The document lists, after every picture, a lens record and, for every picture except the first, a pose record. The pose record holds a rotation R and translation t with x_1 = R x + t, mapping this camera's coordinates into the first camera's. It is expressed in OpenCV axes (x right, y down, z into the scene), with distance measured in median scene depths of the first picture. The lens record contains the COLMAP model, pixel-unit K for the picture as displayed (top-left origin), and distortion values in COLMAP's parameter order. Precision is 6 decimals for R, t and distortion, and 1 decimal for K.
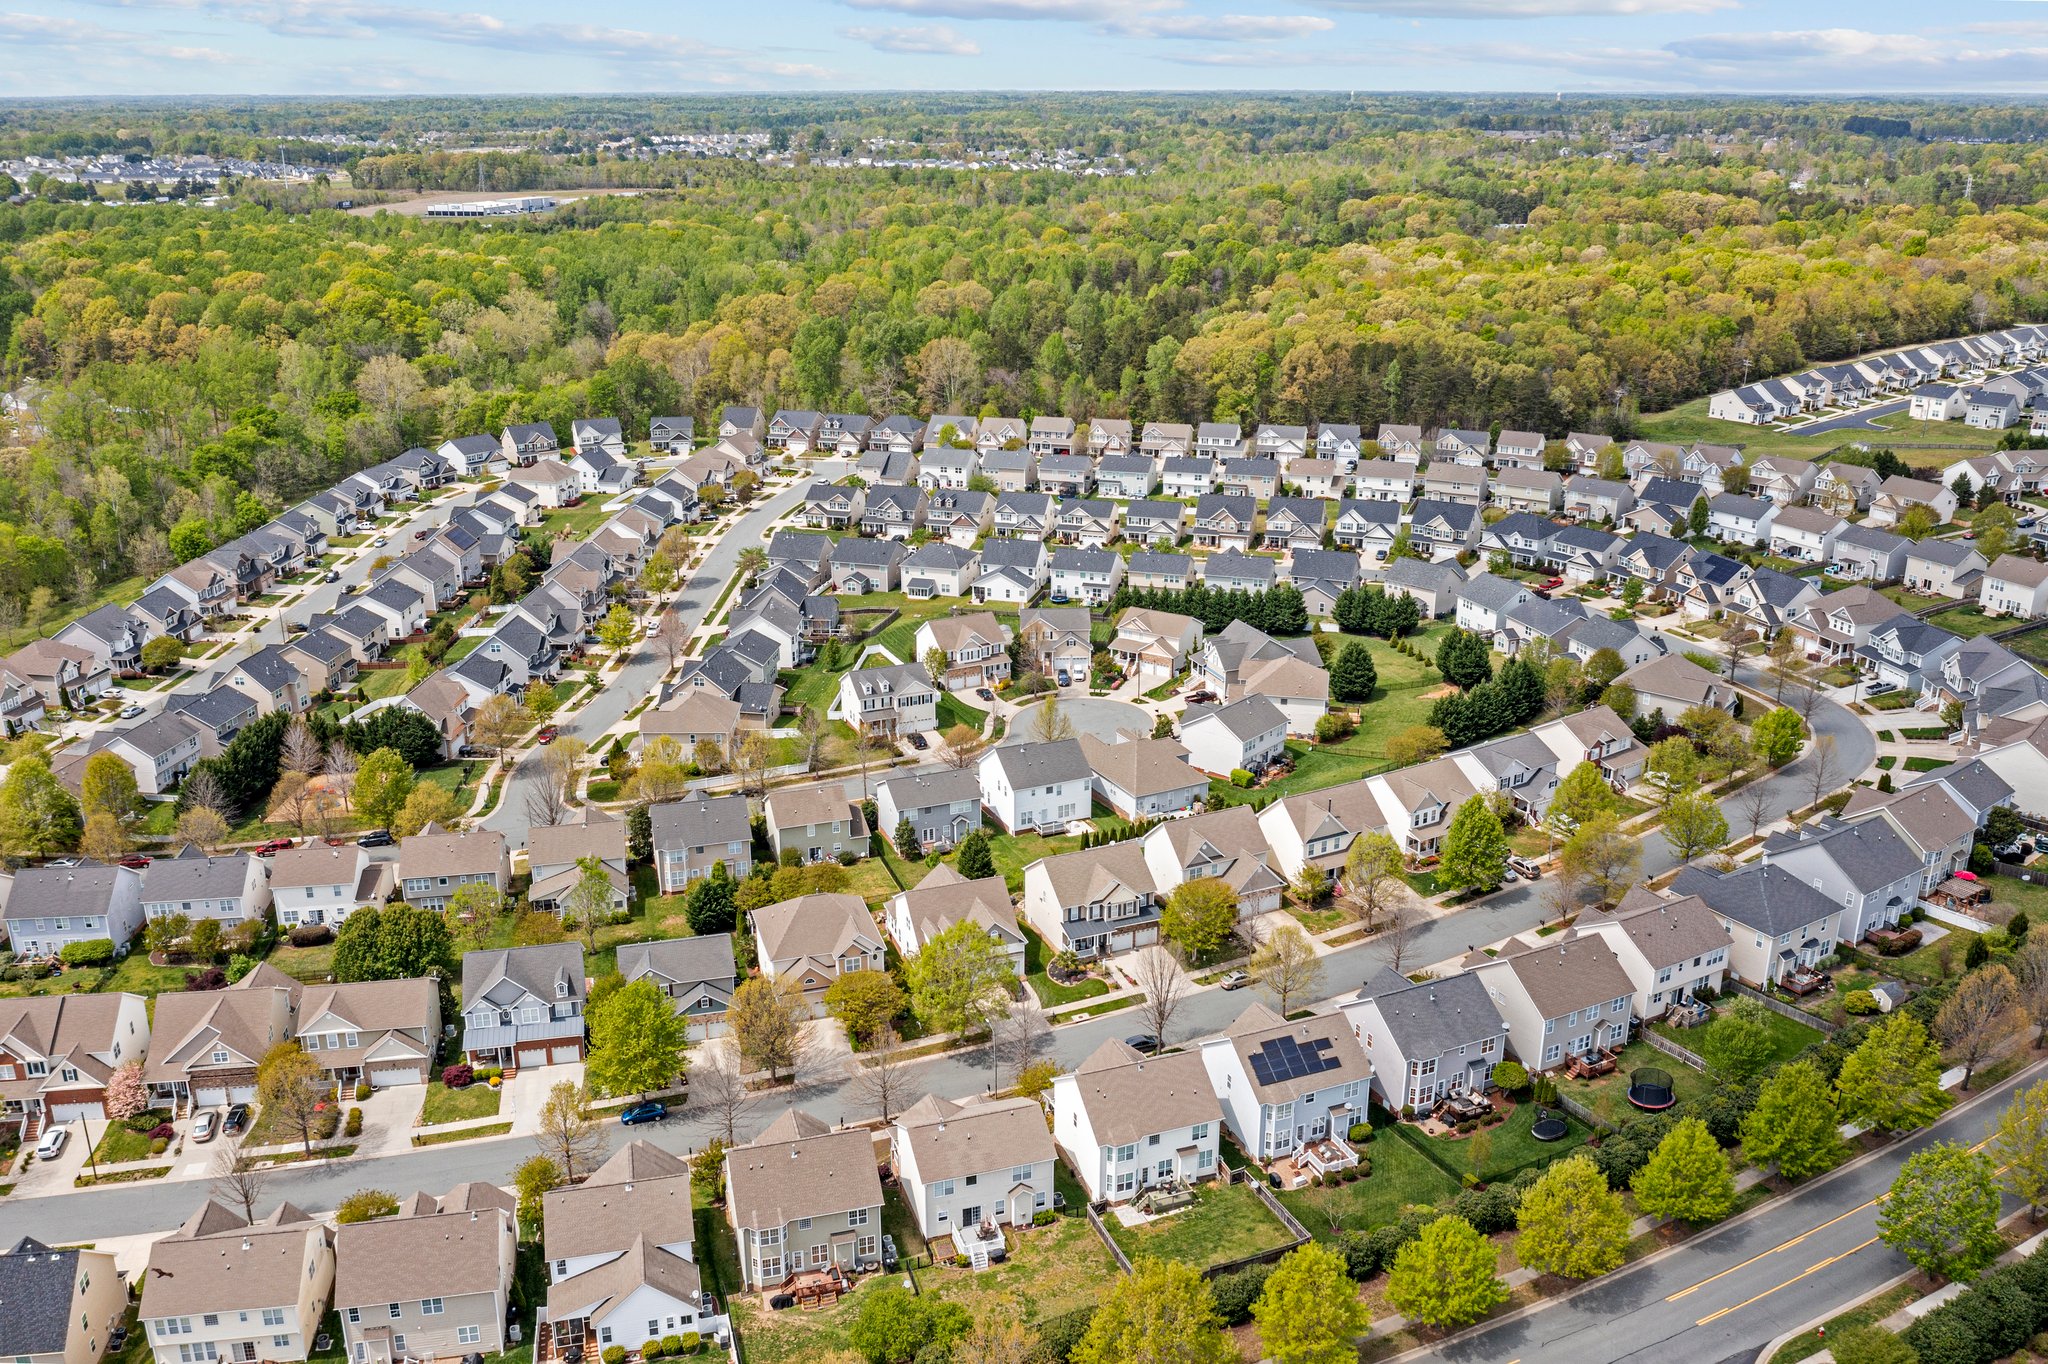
lens RADIAL K [[1684.6, 0, 1022.1], [0, 1684.6, 655.4], [0, 0, 1]] dist [-0.027542, 0.004613]
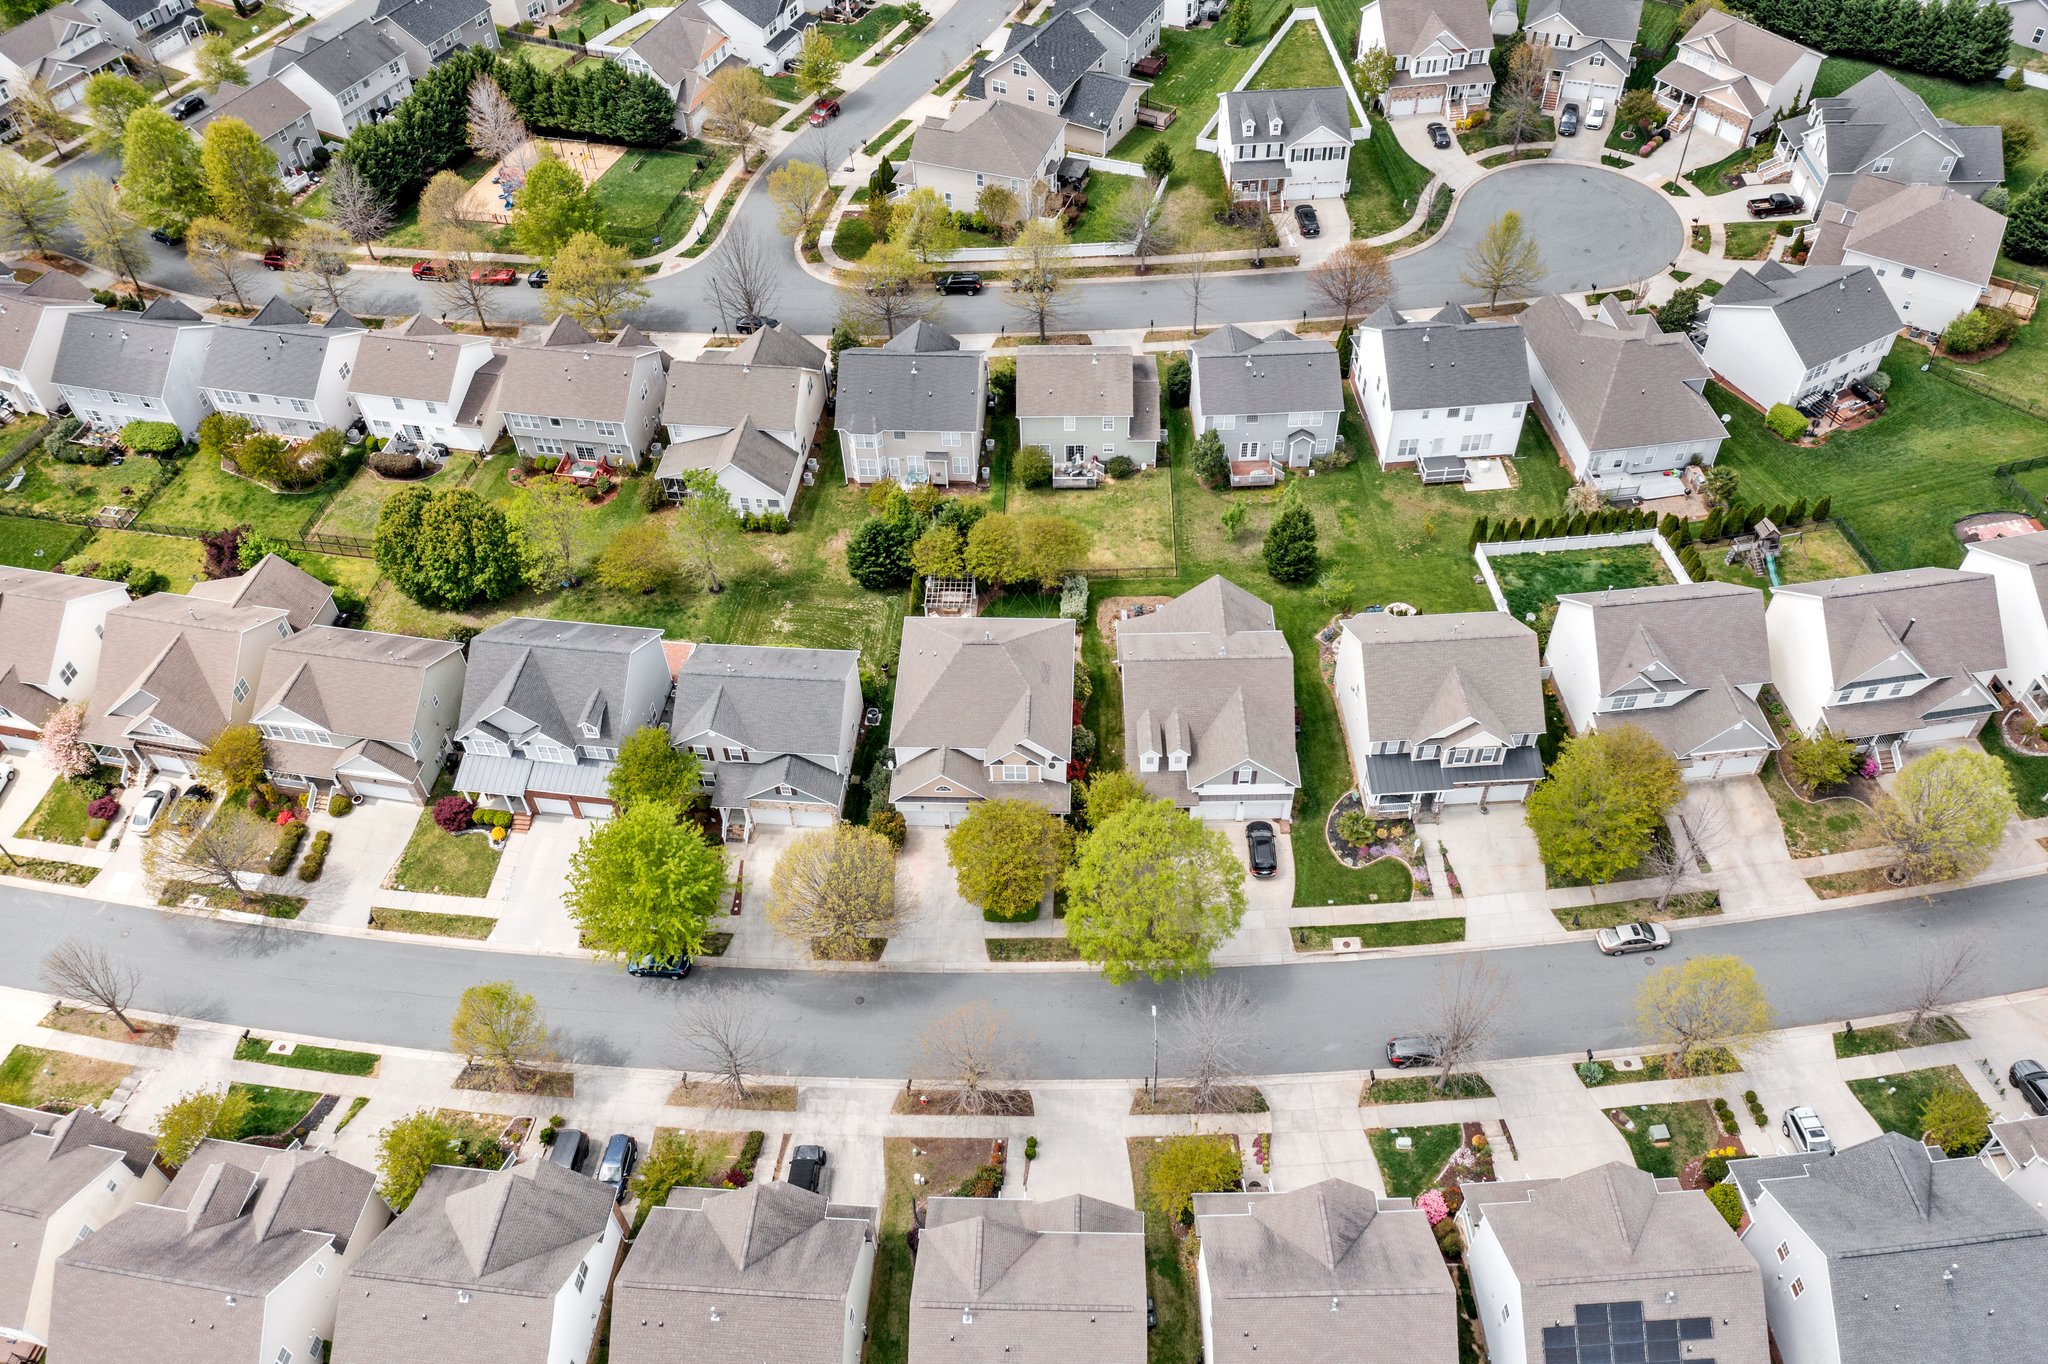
lens RADIAL K [[1613.4, 0, 1028.6], [0, 1613.4, 659.8], [0, 0, 1]] dist [-0.031998, 0.008436]
pose [[0.940875, 0.234164, -0.244789, 0.029271], [-0.082284, 0.858952, 0.505402, -0.107147], [0.328608, -0.455378, 0.827434, 0.335380]]
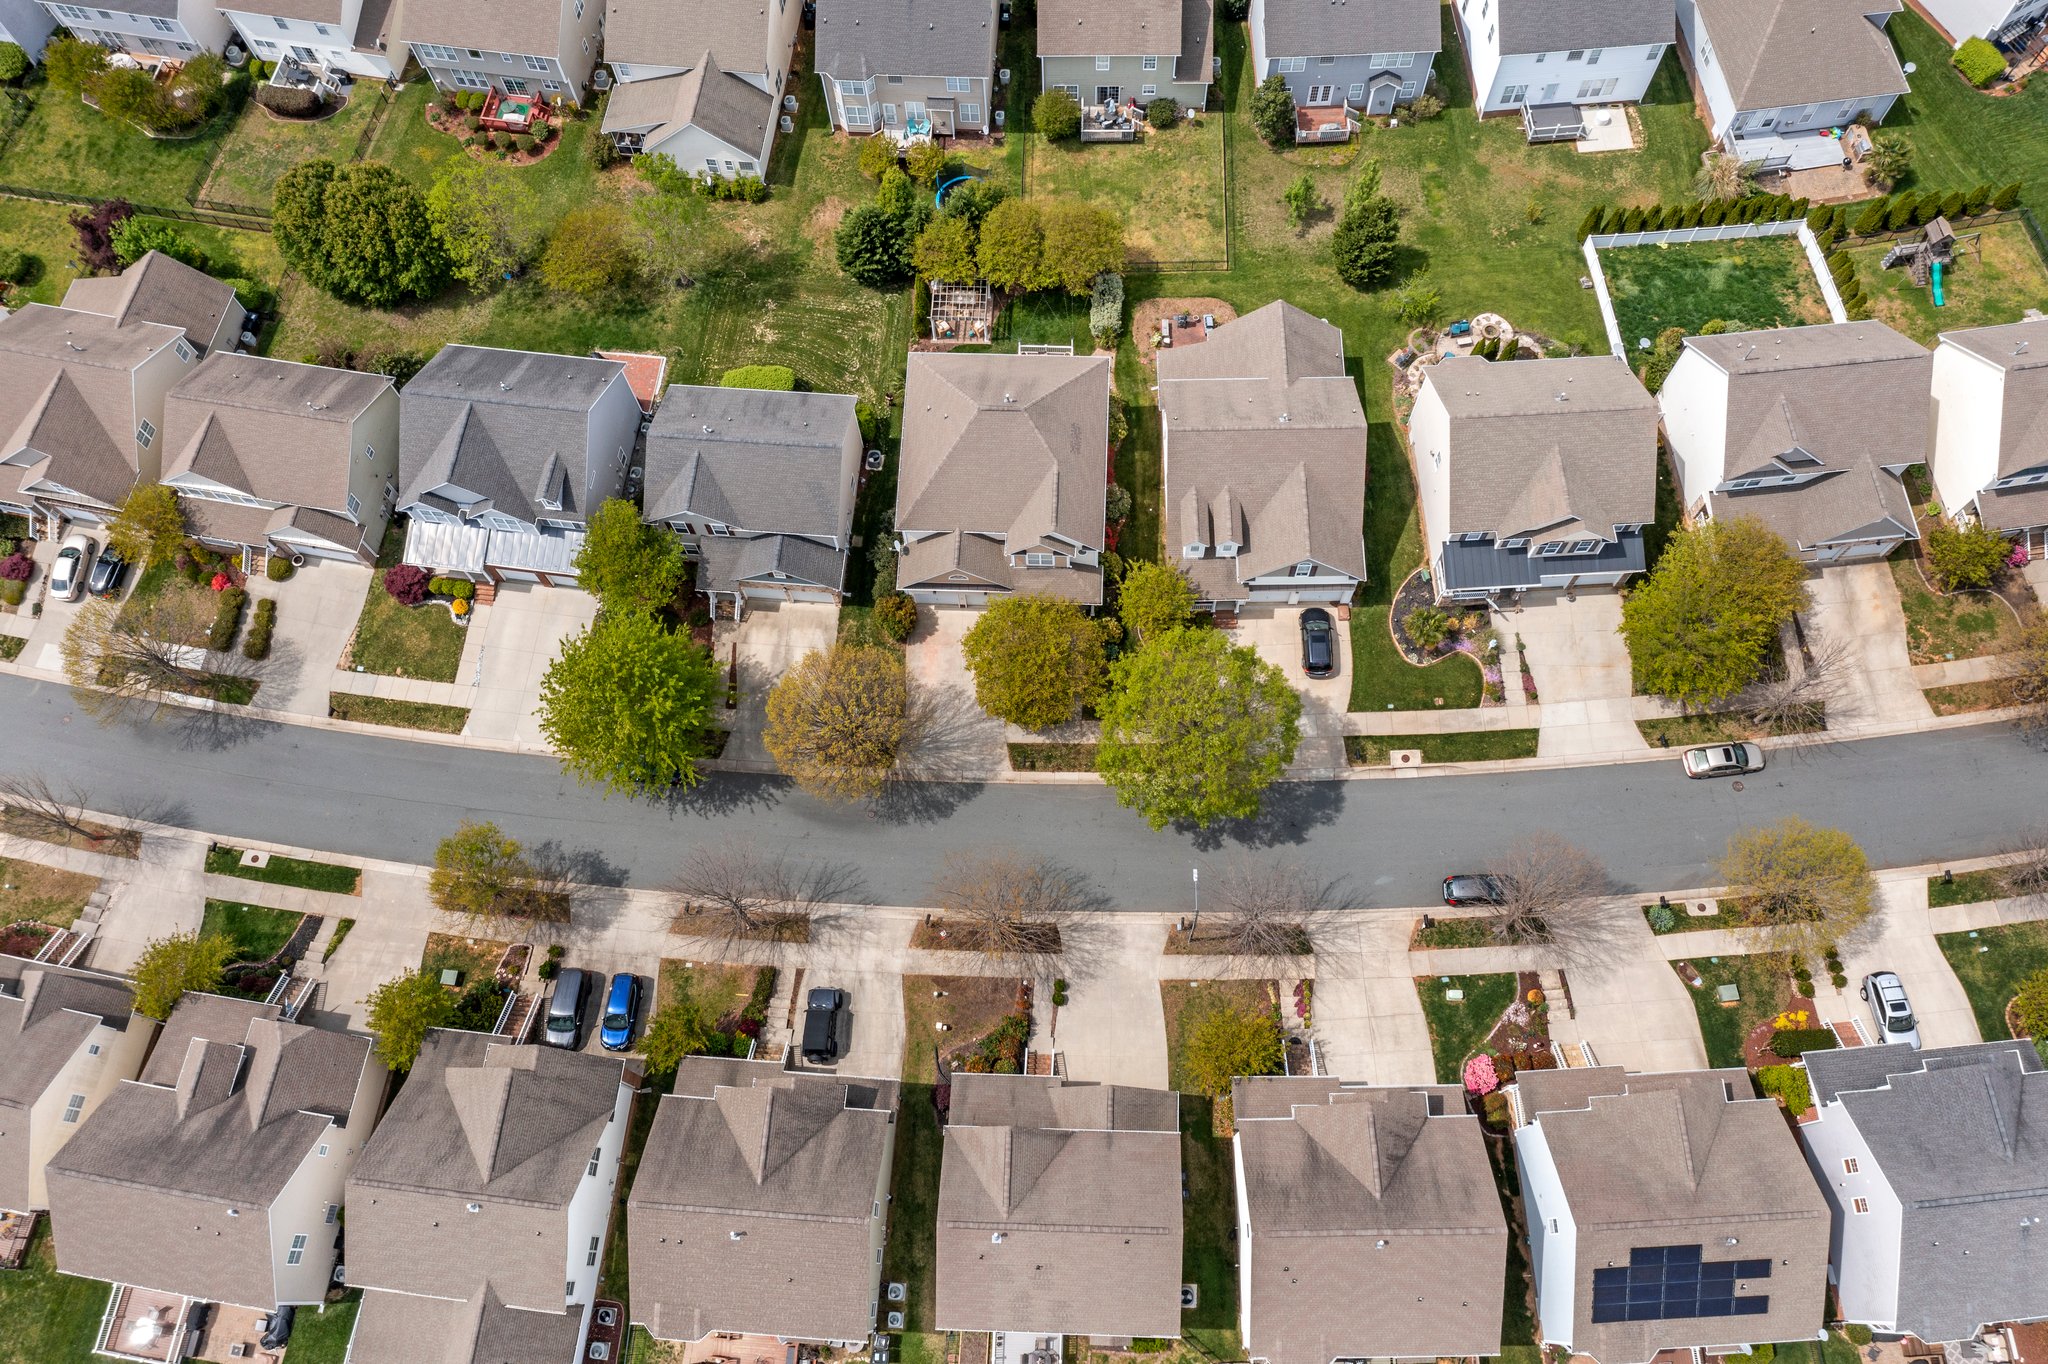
lens RADIAL K [[1624.0, 0, 1031.7], [0, 1624.0, 674.6], [0, 0, 1]] dist [-0.030339, 0.006645]
pose [[0.940635, 0.305437, -0.148036, -0.007233], [-0.079738, 0.622788, 0.778317, -0.139262], [0.329922, -0.720308, 0.610171, 0.419219]]
